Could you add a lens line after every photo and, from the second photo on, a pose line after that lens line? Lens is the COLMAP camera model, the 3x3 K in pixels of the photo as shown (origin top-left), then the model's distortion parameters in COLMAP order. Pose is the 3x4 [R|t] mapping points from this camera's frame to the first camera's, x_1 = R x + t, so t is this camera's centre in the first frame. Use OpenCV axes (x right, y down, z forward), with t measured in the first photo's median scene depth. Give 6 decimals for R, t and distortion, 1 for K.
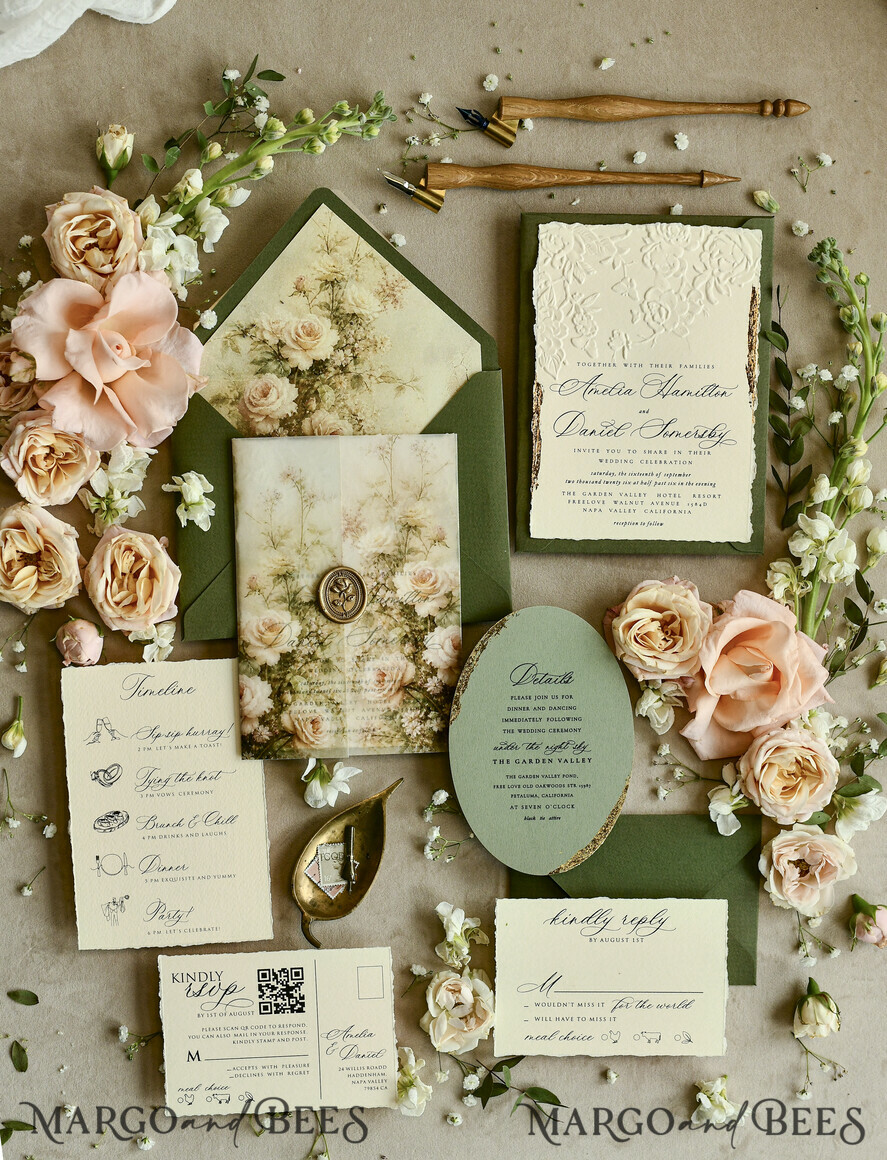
lens RADIAL K [[2219.8, 0, 236.6], [0, 2219.8, 760.5], [0, 0, 1]] dist [0.008918, -0.030988]
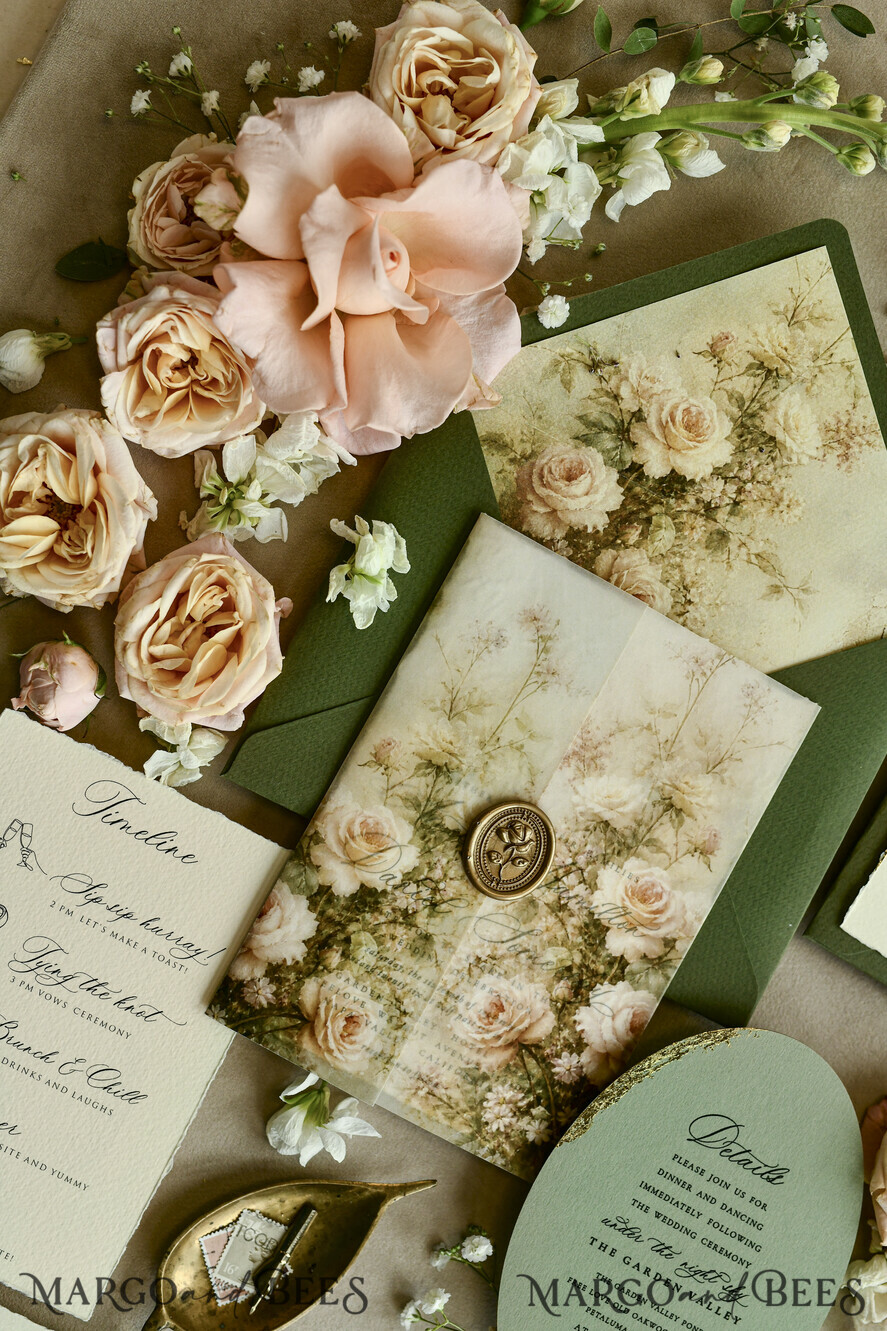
lens RADIAL K [[1855.9, 0, 475.4], [0, 1855.9, 682.4], [0, 0, 1]] dist [-0.019501, 0.025597]
pose [[0.858003, 0.510059, 0.060587, -0.009989], [-0.502413, 0.857914, -0.107535, -0.056120], [-0.106827, 0.061825, 0.992354, 0.533335]]
